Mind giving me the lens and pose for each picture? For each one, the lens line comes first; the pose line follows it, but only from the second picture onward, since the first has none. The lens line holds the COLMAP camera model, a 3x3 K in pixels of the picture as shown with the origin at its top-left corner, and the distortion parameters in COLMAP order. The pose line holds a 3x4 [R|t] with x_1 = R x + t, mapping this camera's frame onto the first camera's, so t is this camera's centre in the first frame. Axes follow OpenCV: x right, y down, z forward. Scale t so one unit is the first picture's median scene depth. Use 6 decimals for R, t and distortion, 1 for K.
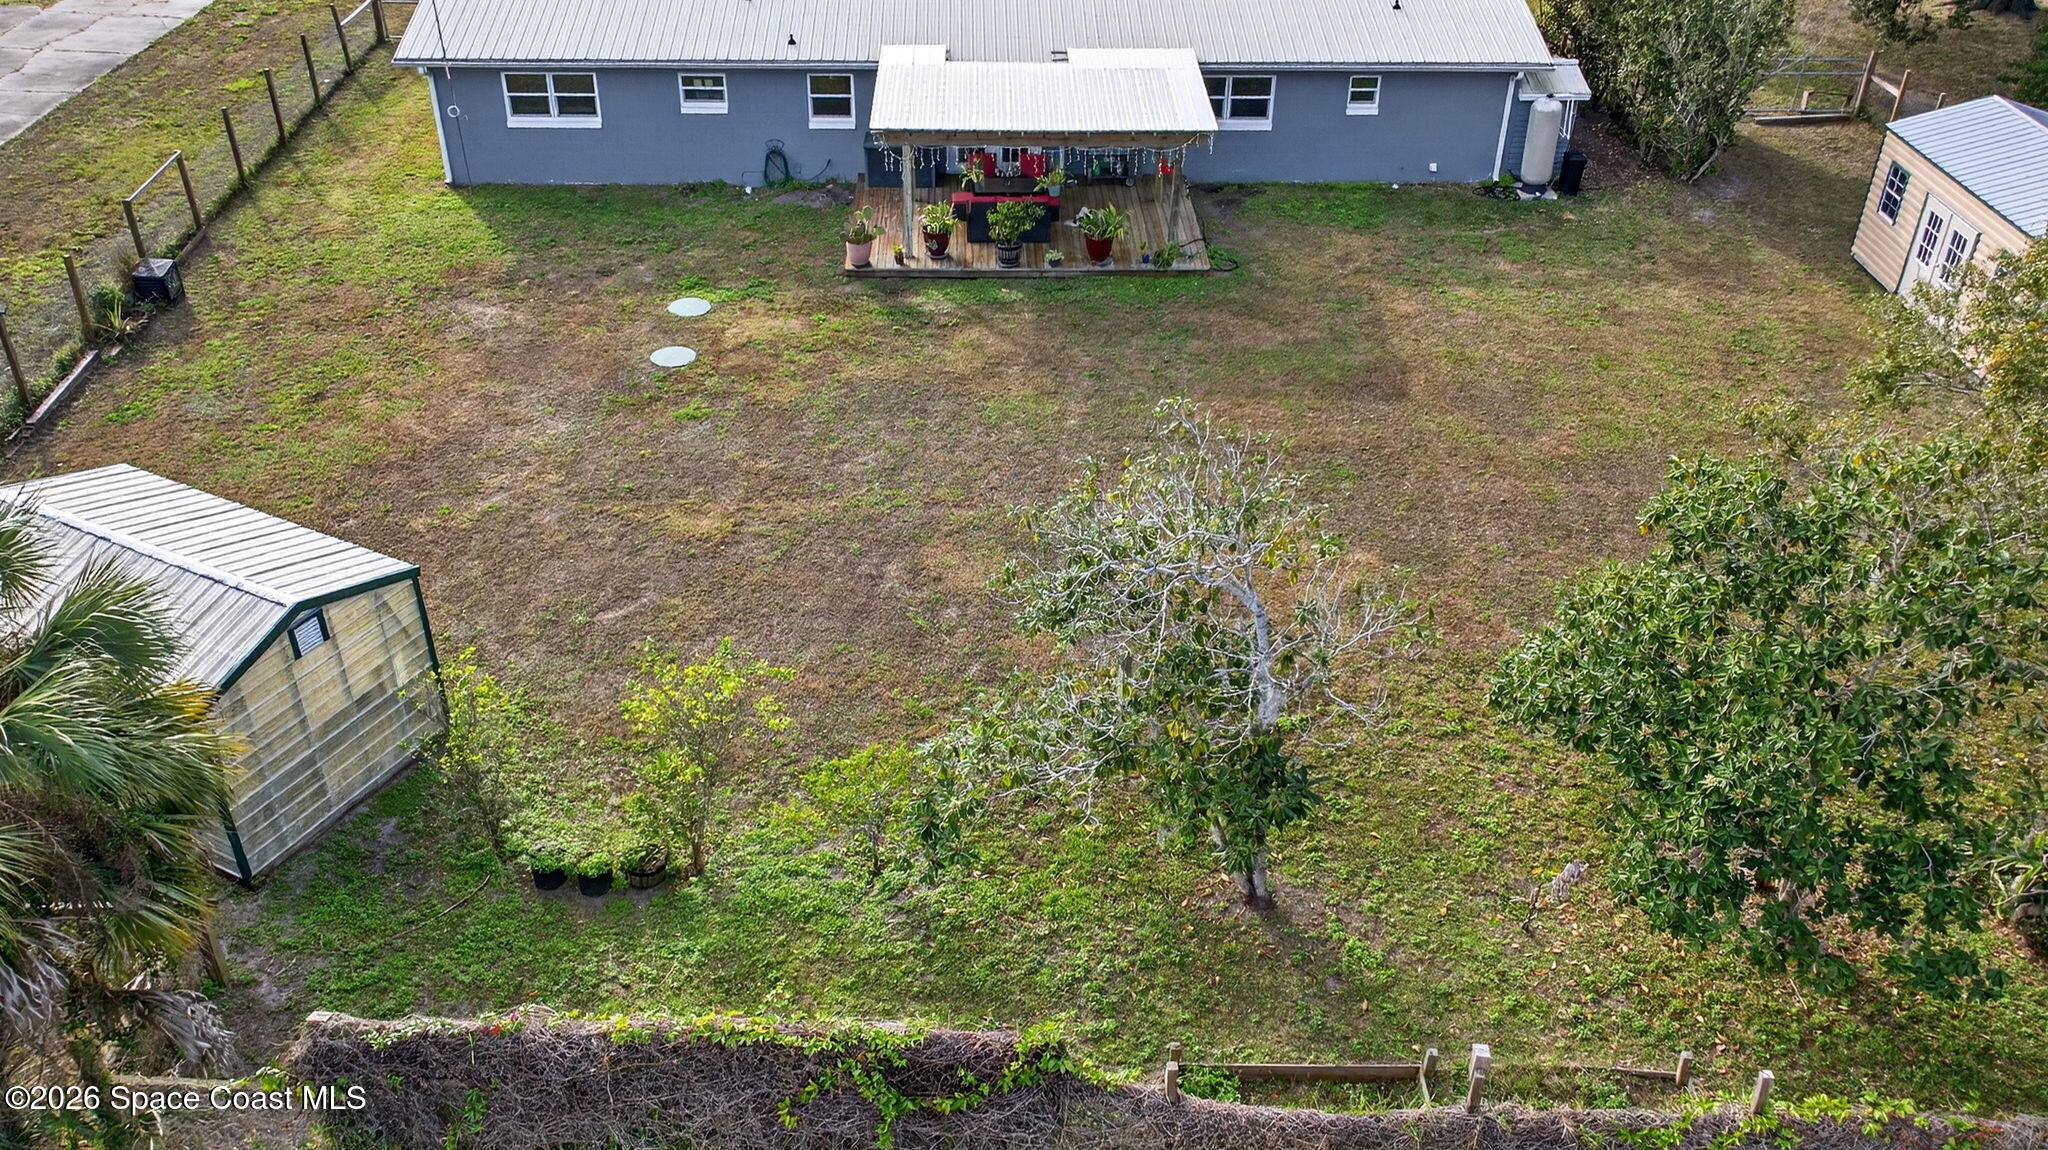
lens RADIAL K [[1726.0, 0, 1012.8], [0, 1726.0, 585.7], [0, 0, 1]] dist [0.041282, -0.042019]
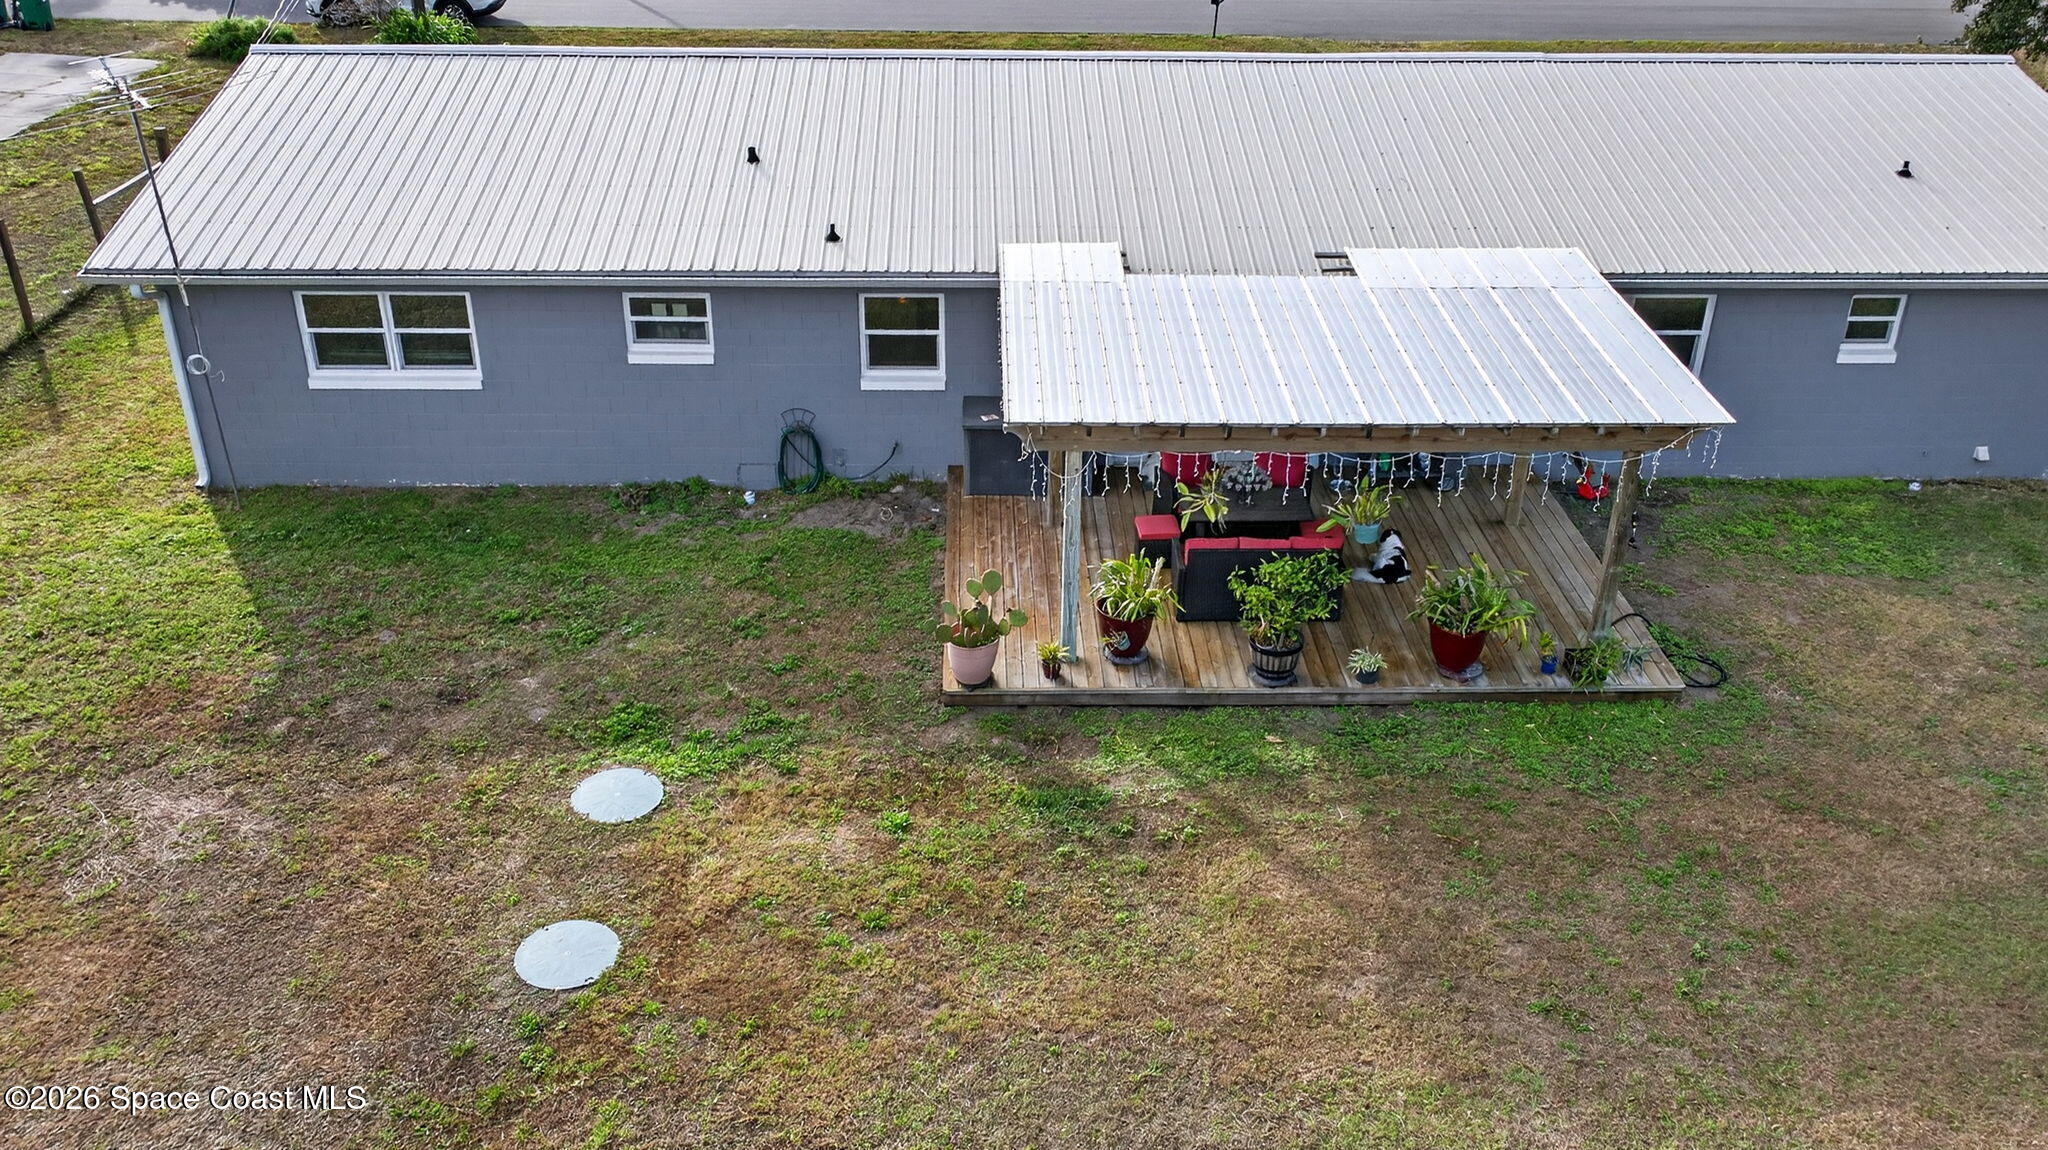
lens RADIAL K [[1726.0, 0, 1017.6], [0, 1726.0, 576.8], [0, 0, 1]] dist [0.041282, -0.042019]
pose [[0.999996, -0.000735, 0.002681, -0.076684], [0.000987, 0.995483, -0.094940, -0.168231], [-0.002599, 0.094942, 0.995479, 0.506375]]
